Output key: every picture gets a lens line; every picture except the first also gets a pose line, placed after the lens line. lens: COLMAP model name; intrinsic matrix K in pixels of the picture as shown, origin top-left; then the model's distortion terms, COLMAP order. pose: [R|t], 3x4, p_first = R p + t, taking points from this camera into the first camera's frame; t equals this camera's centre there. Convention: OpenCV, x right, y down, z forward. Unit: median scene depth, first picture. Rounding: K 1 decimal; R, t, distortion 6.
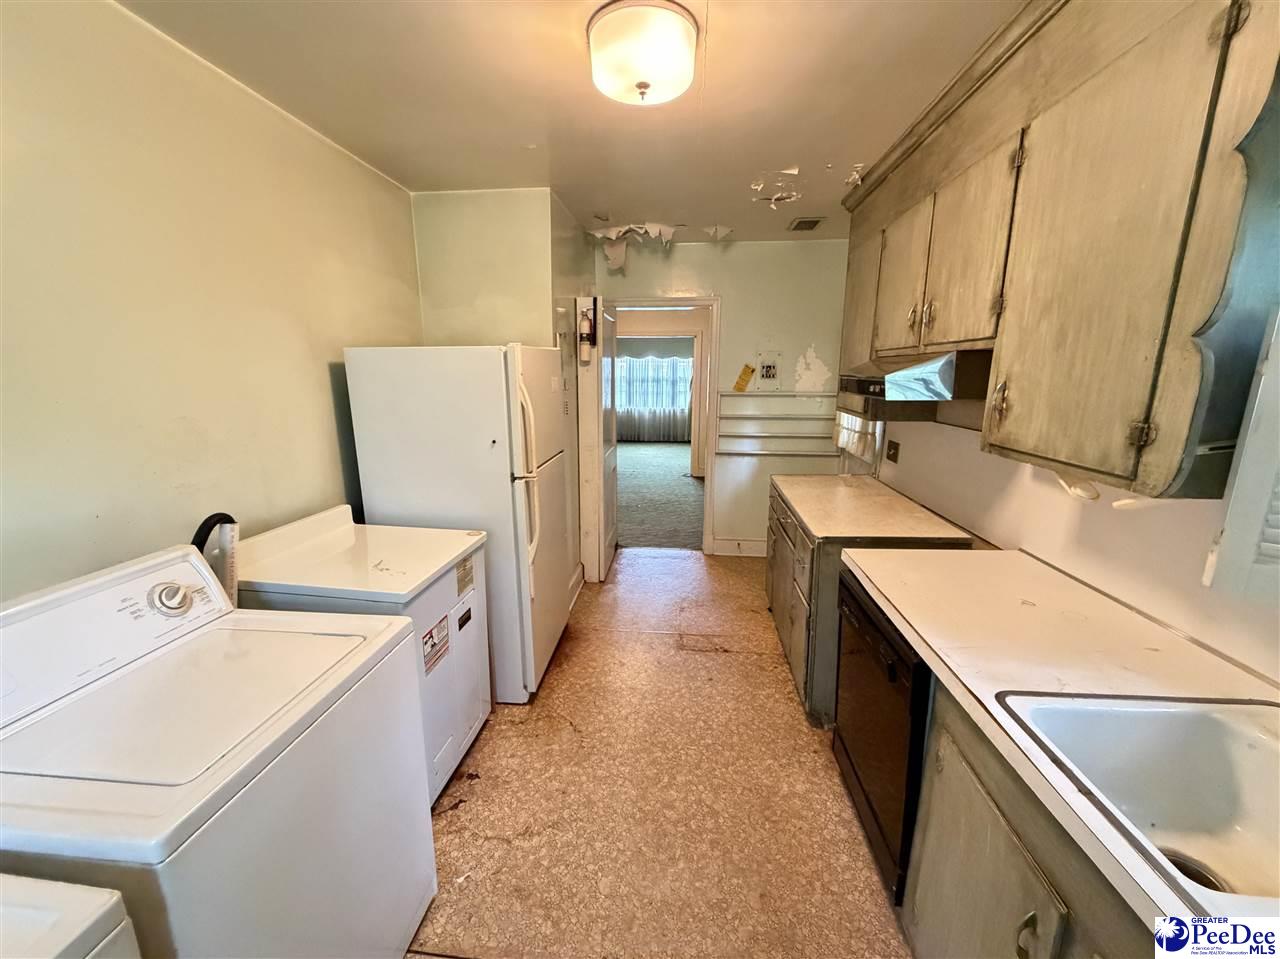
lens RADIAL K [[510.4, 0, 639.7], [0, 510.4, 481.4], [0, 0, 1]] dist [-0.001725, -0.000160]
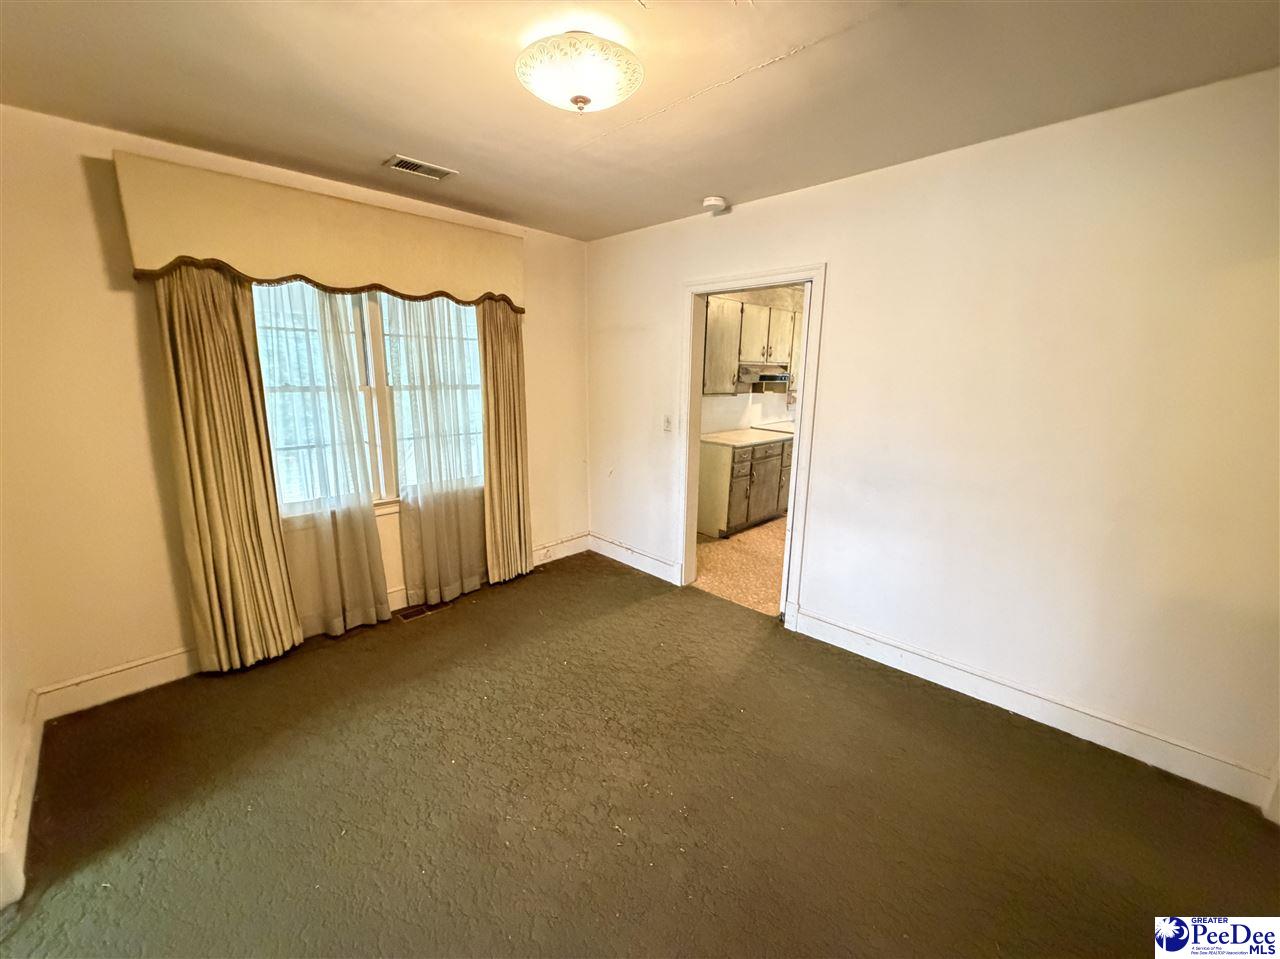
lens RADIAL K [[510.4, 0, 639.7], [0, 510.4, 481.4], [0, 0, 1]] dist [-0.001725, -0.000160]
pose [[-0.776302, -0.144846, 0.613494, -0.591698], [0.120977, 0.920916, 0.370510, -0.660867], [-0.618644, 0.361846, -0.697386, 3.038074]]
